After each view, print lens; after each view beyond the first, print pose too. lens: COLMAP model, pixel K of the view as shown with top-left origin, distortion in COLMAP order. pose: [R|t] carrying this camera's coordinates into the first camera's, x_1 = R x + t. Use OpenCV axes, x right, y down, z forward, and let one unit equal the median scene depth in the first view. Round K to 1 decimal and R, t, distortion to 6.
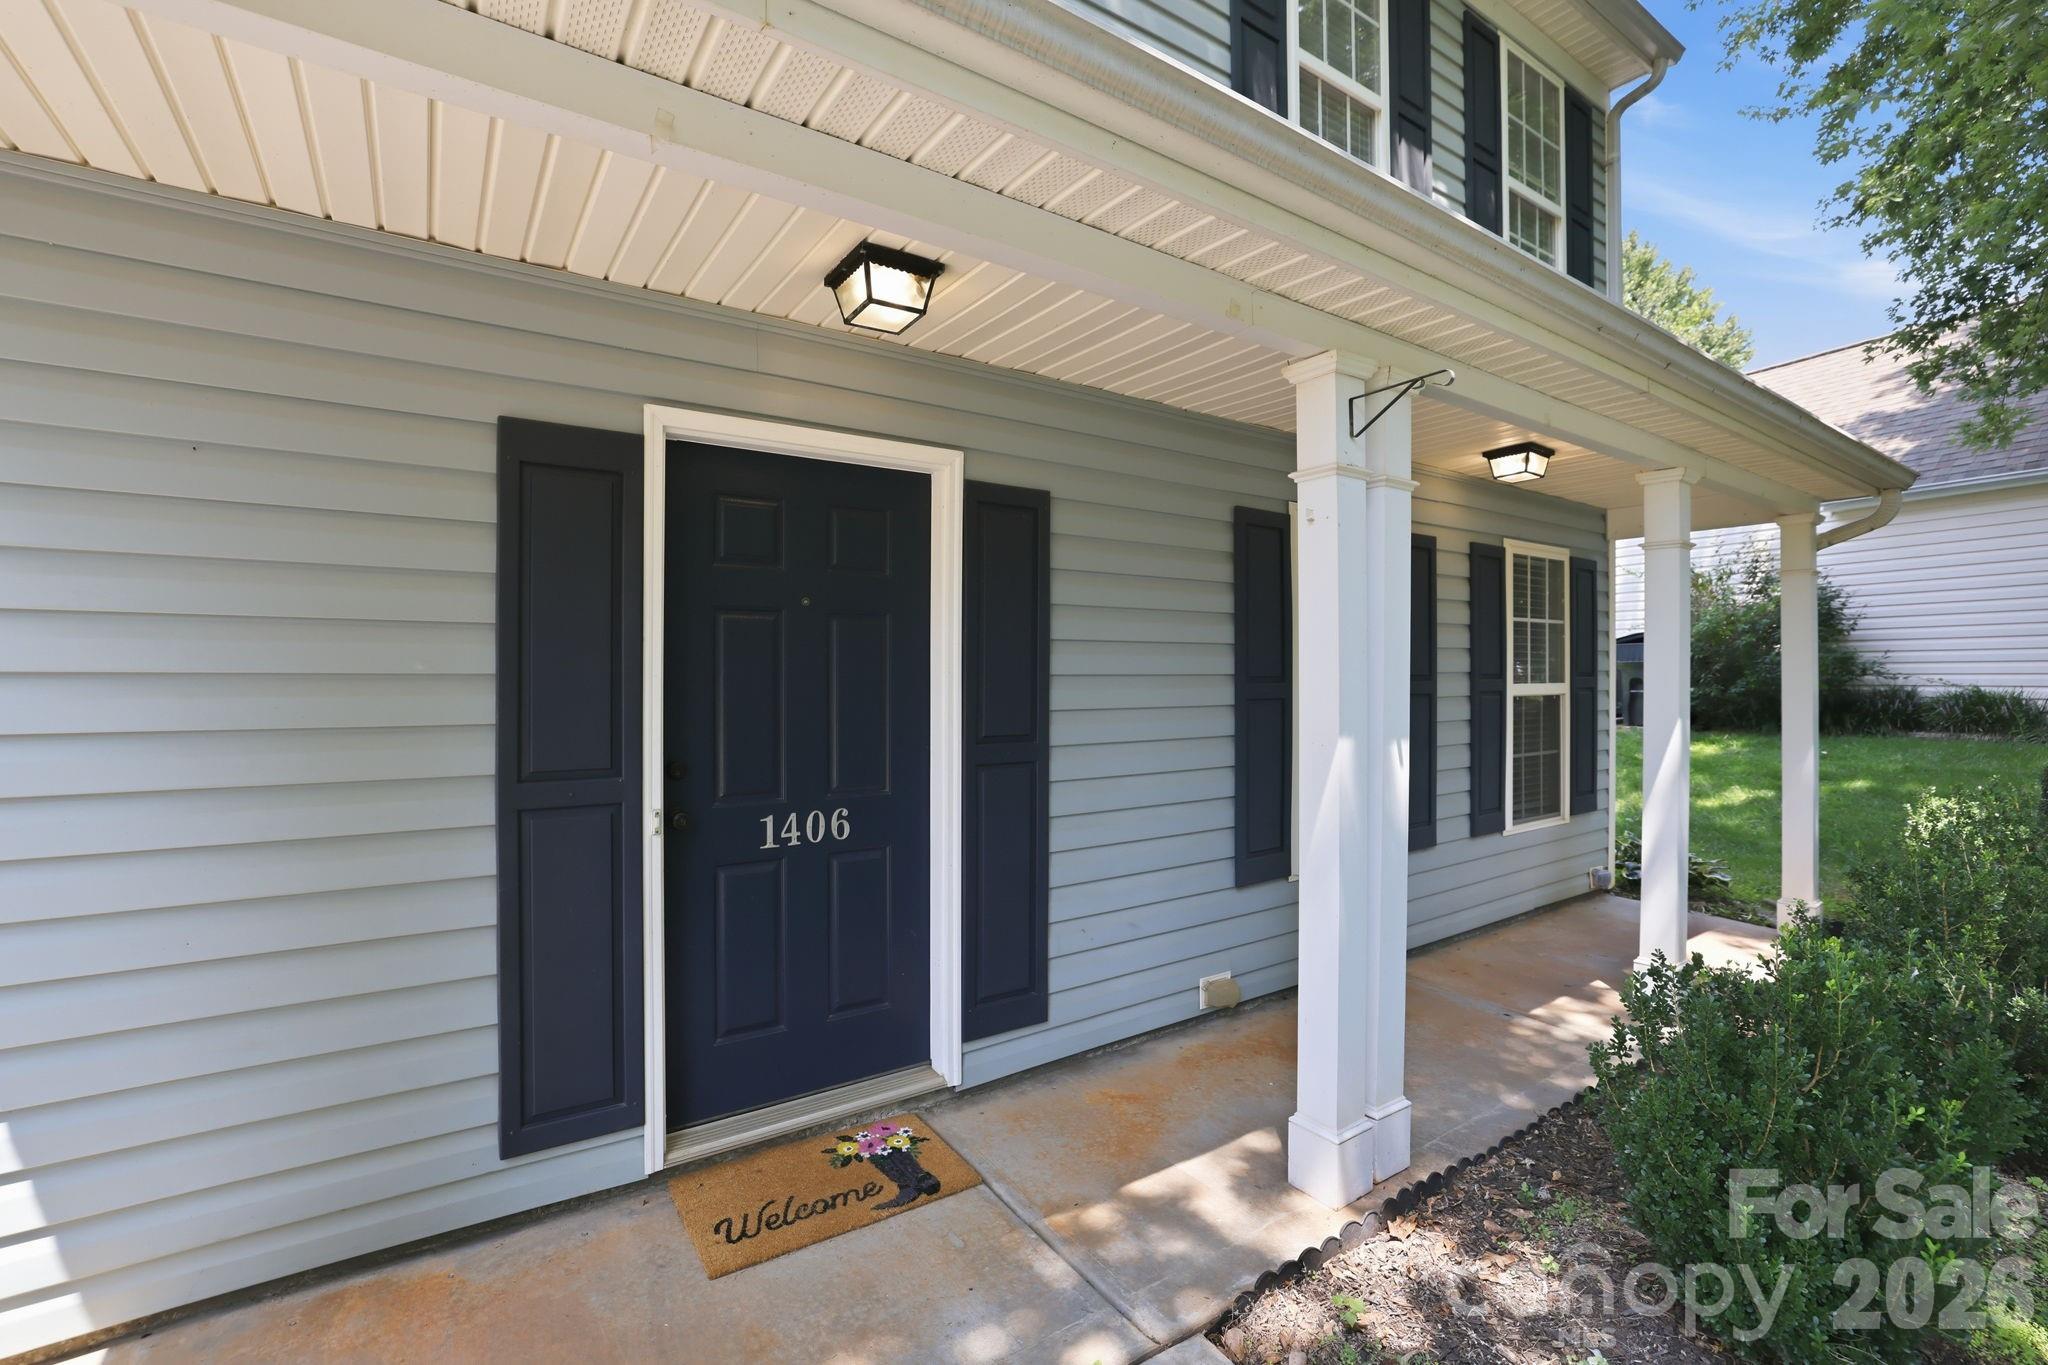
lens RADIAL K [[884.7, 0, 1028.7], [0, 884.7, 675.2], [0, 0, 1]] dist [-0.002059, -0.000218]
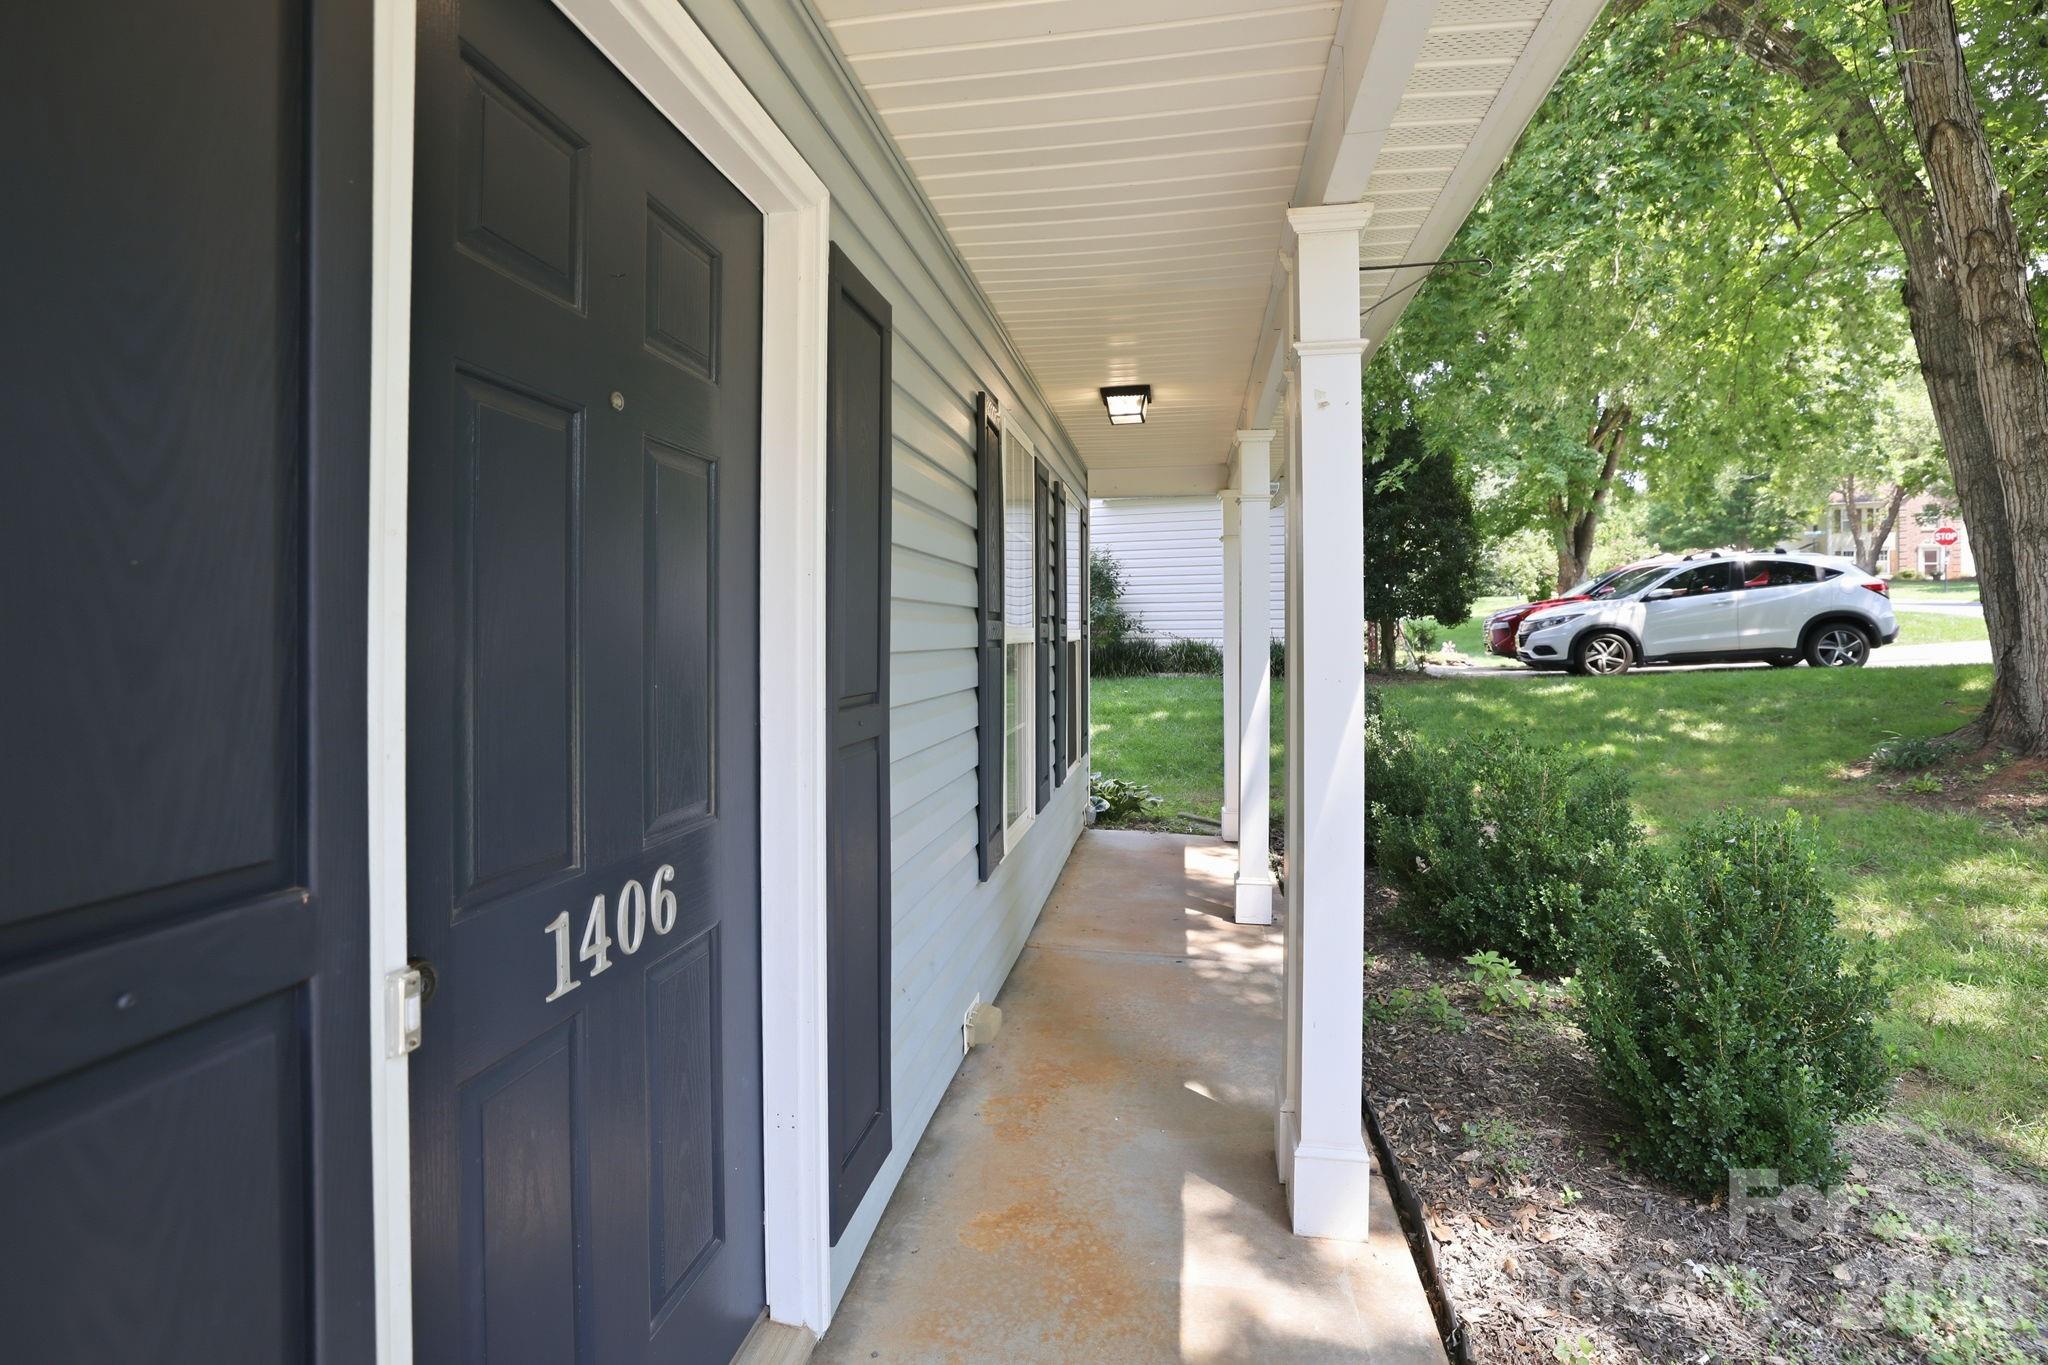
lens RADIAL K [[935.8, 0, 1013.0], [0, 935.8, 635.9], [0, 0, 1]] dist [-0.022537, 0.007800]
pose [[0.705753, -0.000679, 0.708458, -0.438271], [0.002957, 0.999994, -0.001987, 0.032897], [-0.708452, 0.003497, 0.705750, 0.542327]]
